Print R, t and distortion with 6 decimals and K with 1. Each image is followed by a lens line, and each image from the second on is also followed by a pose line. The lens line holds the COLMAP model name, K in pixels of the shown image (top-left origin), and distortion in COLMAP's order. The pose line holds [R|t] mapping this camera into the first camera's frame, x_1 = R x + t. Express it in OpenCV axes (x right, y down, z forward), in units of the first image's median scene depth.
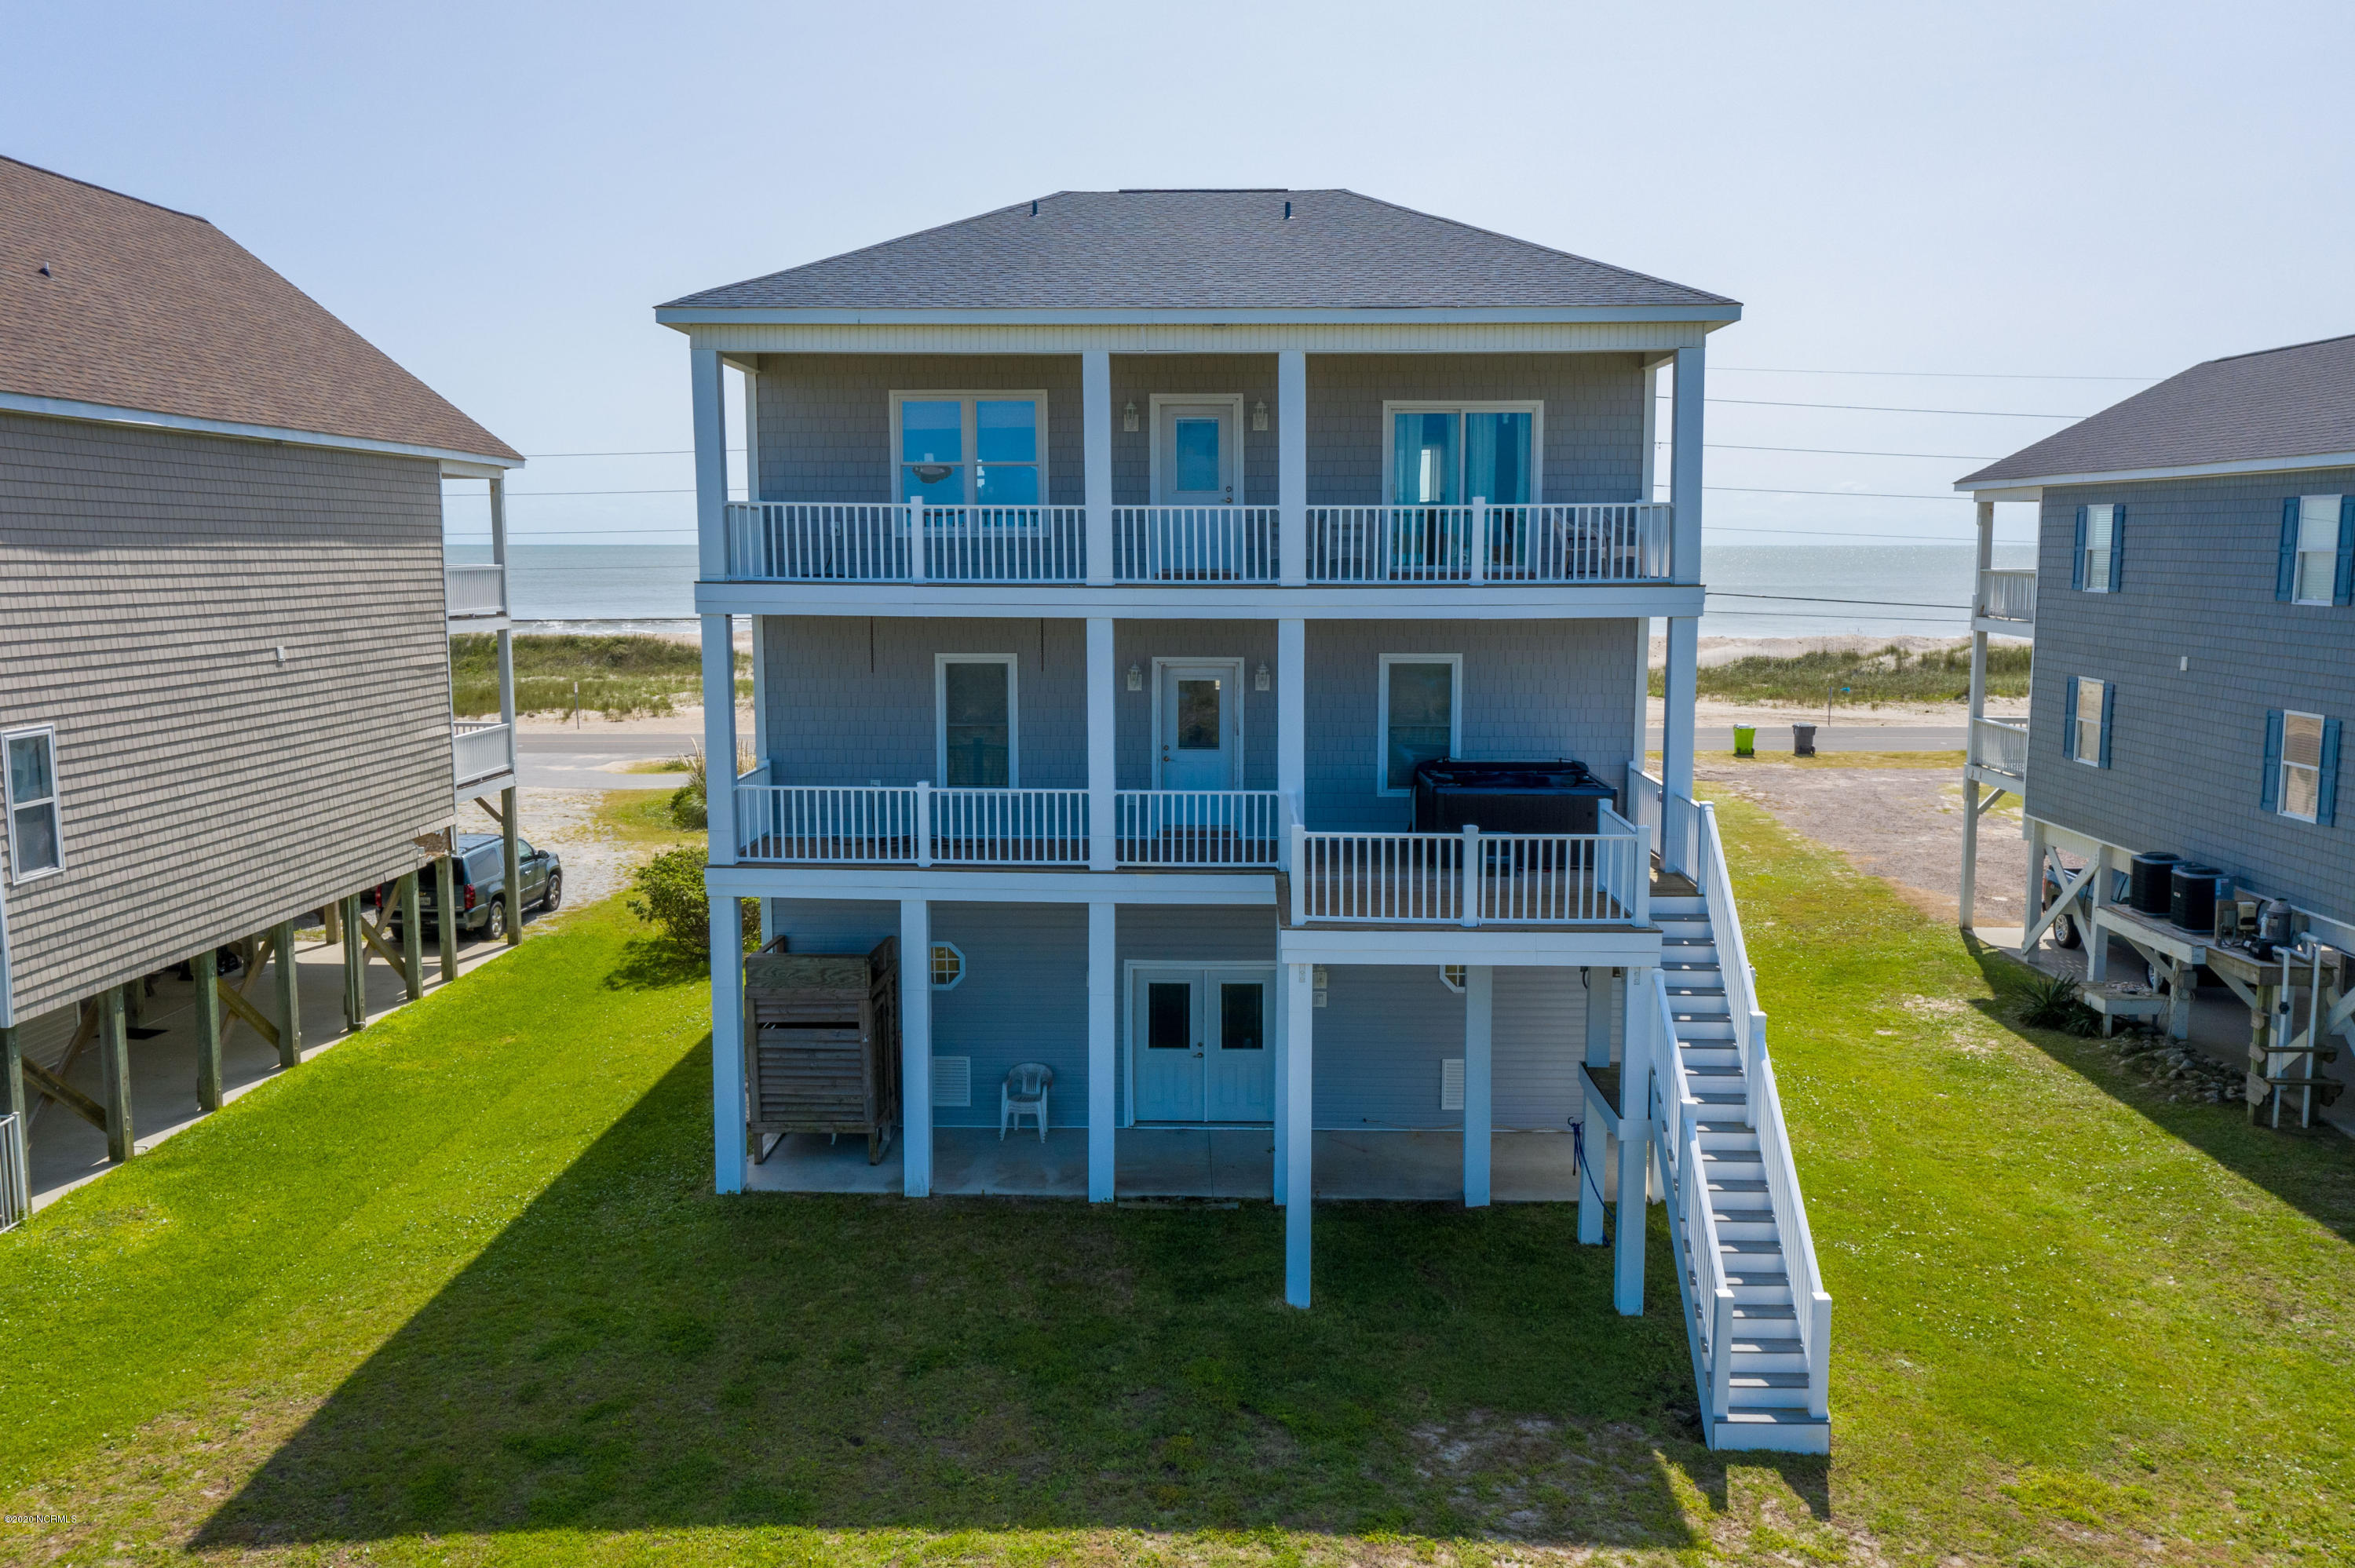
lens RADIAL K [[1906.9, 0, 1179.8], [0, 1906.9, 779.8], [0, 0, 1]] dist [0.016810, 0.005999]
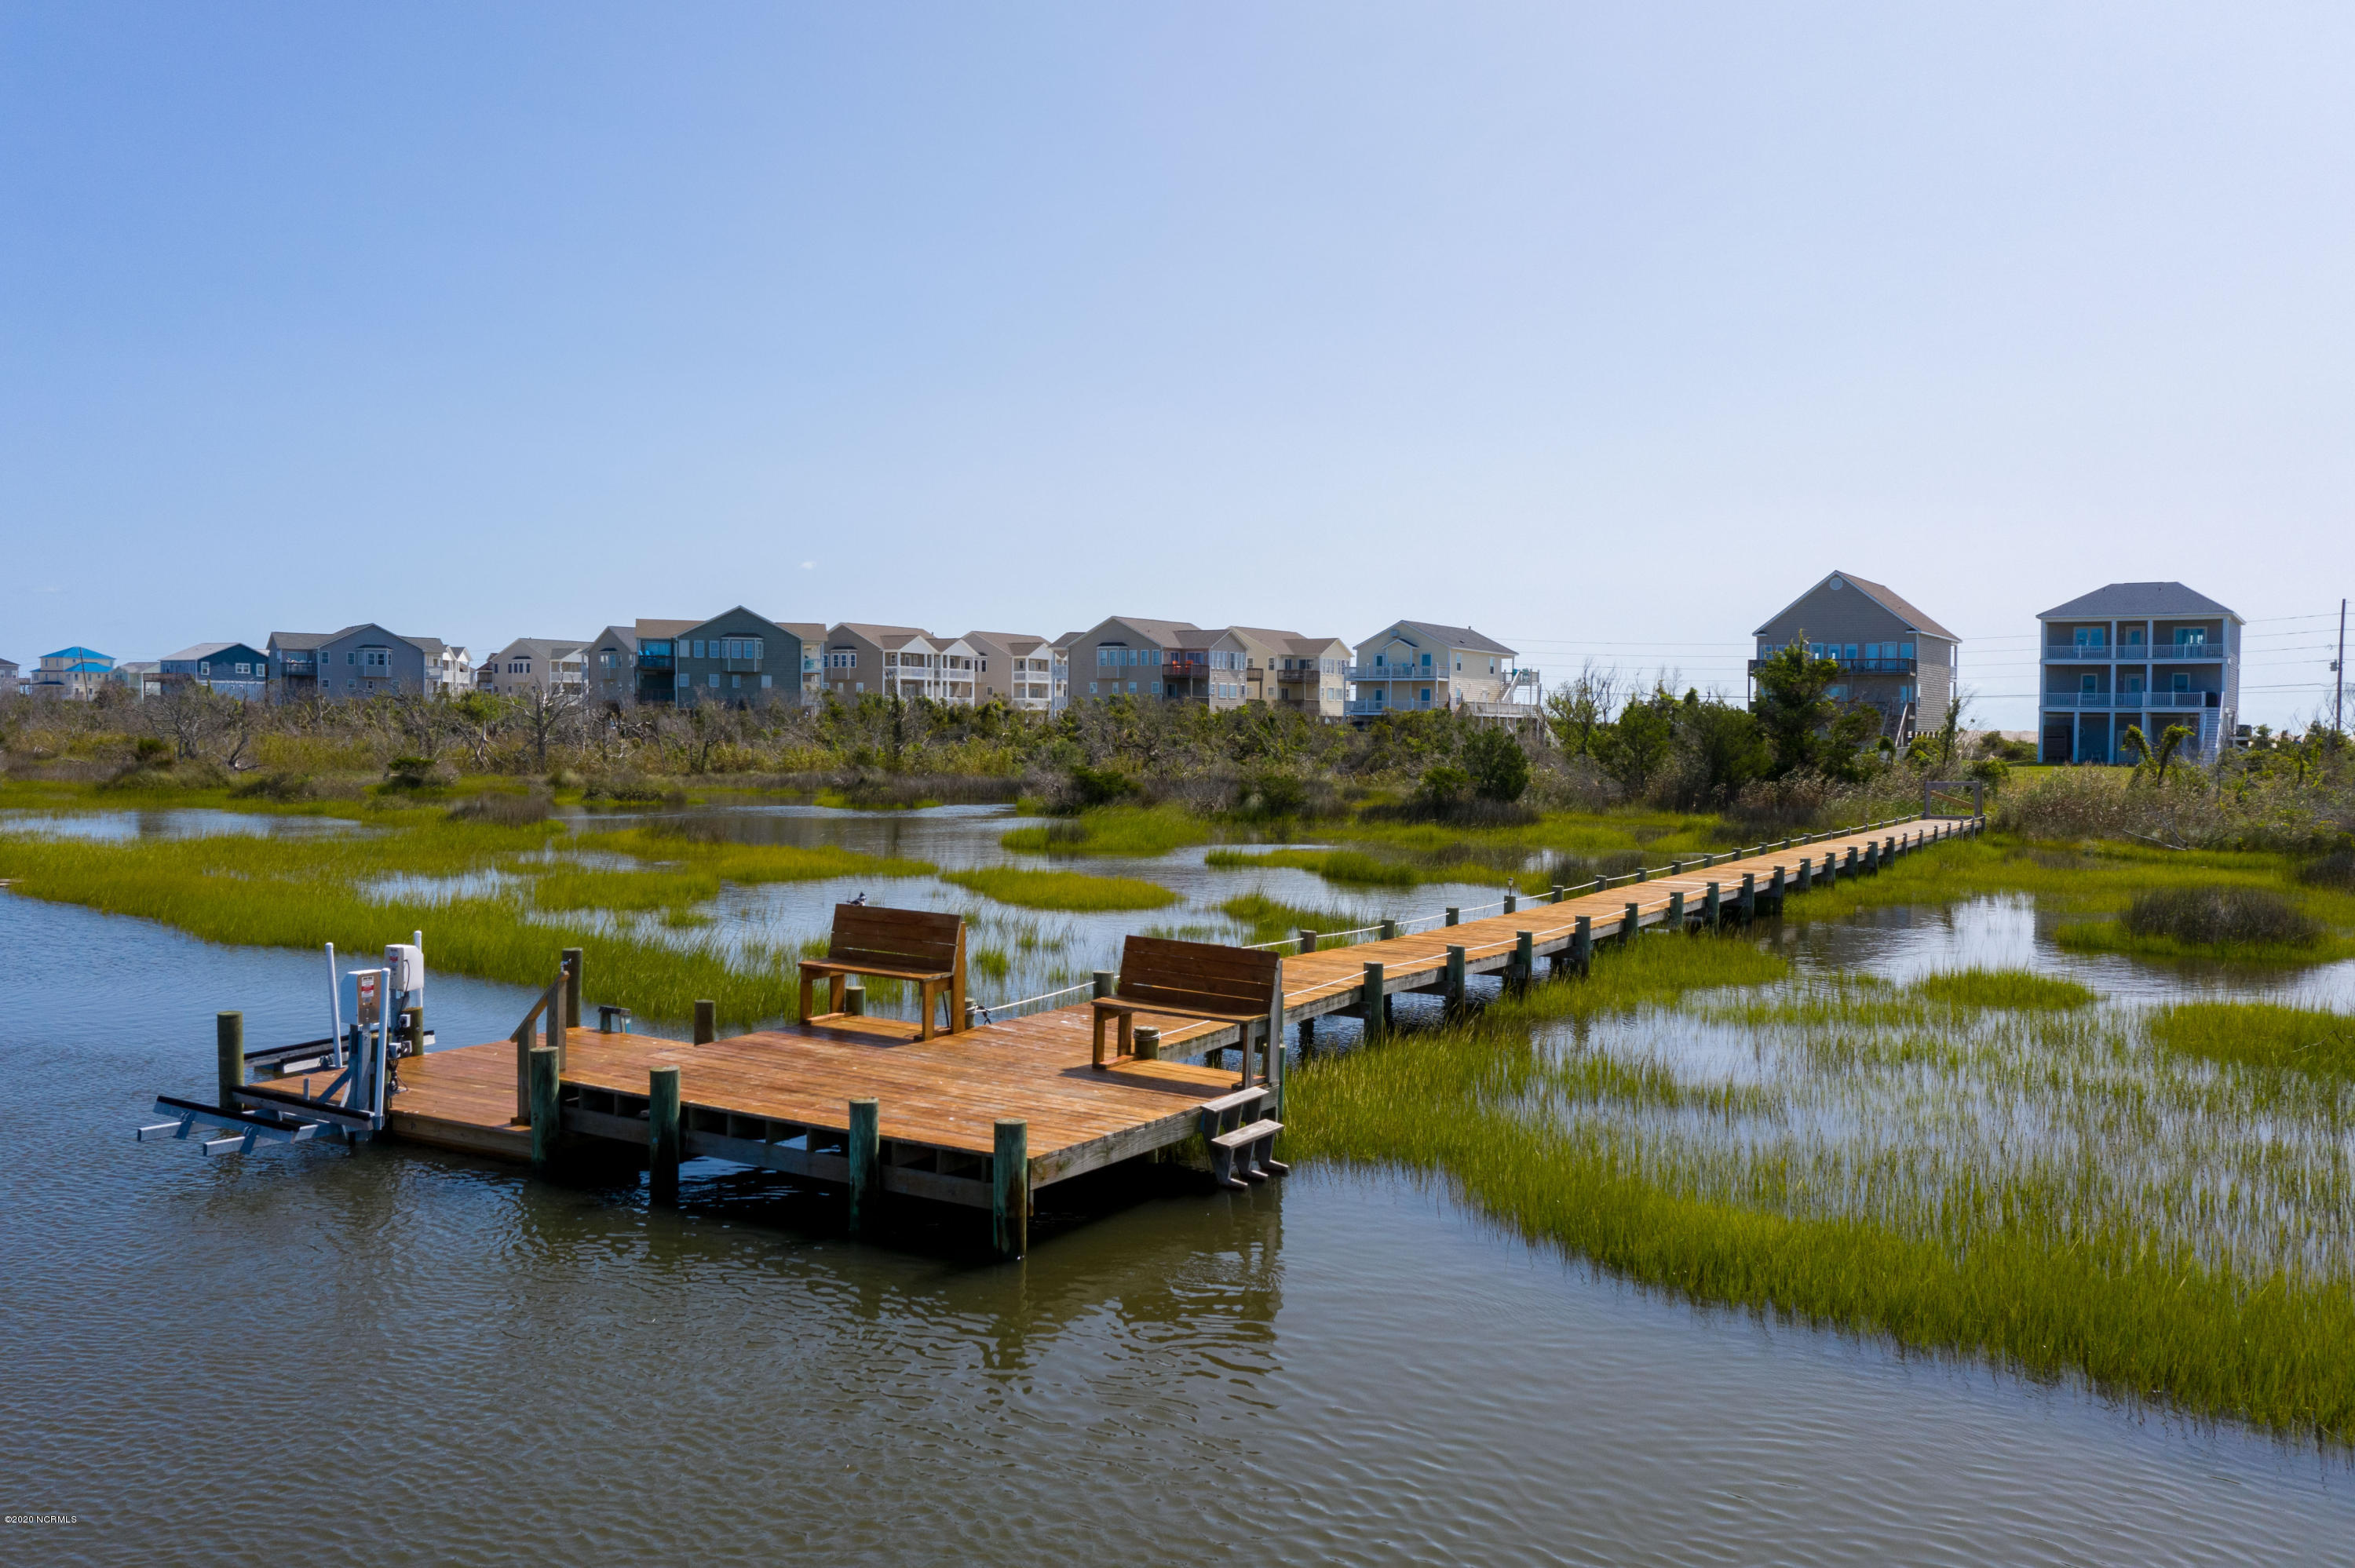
lens RADIAL K [[1906.9, 0, 1172.6], [0, 1906.9, 793.4], [0, 0, 1]] dist [0.016810, 0.005999]
pose [[0.869682, 0.027842, -0.492826, 0.354965], [-0.068860, 0.995488, -0.065277, 0.892841], [0.488786, 0.090706, 0.867676, -5.489642]]
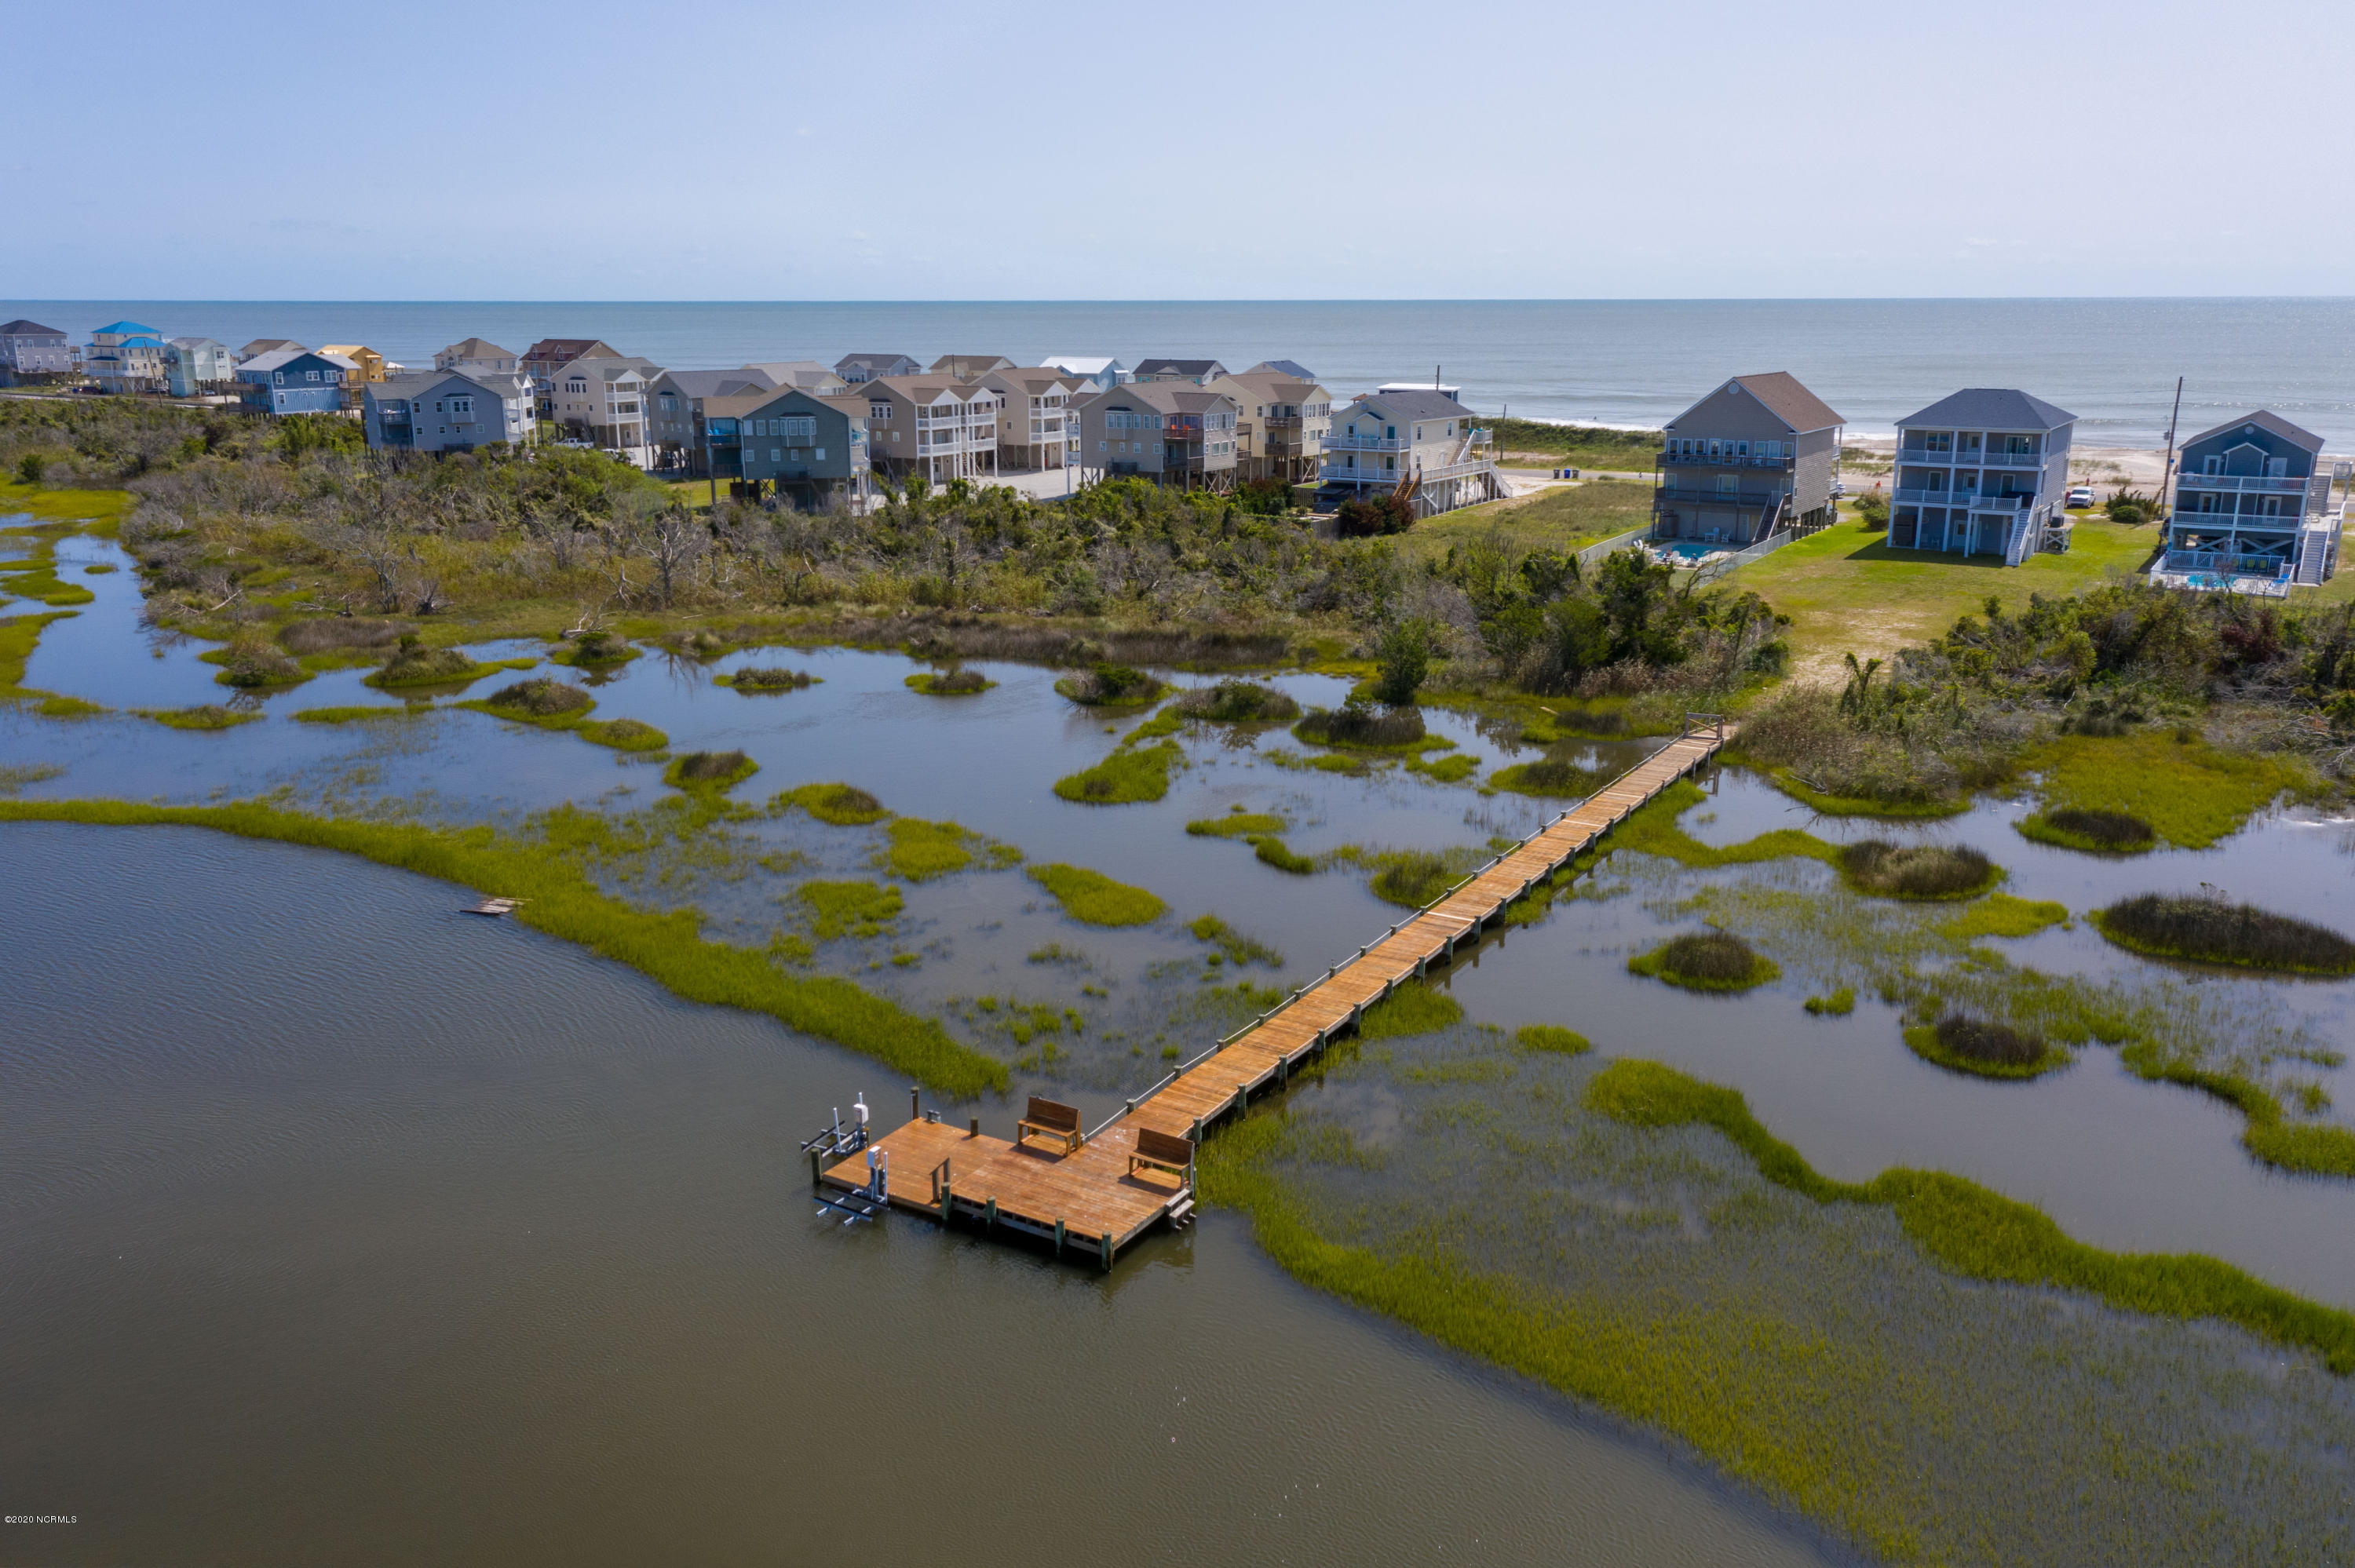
lens RADIAL K [[1906.9, 0, 1178.1], [0, 1906.9, 775.5], [0, 0, 1]] dist [0.016810, 0.005999]
pose [[0.869856, 0.121015, -0.478232, 0.981326], [-0.058770, 0.987961, 0.143103, 0.196701], [0.489792, -0.096374, 0.866496, -6.634196]]
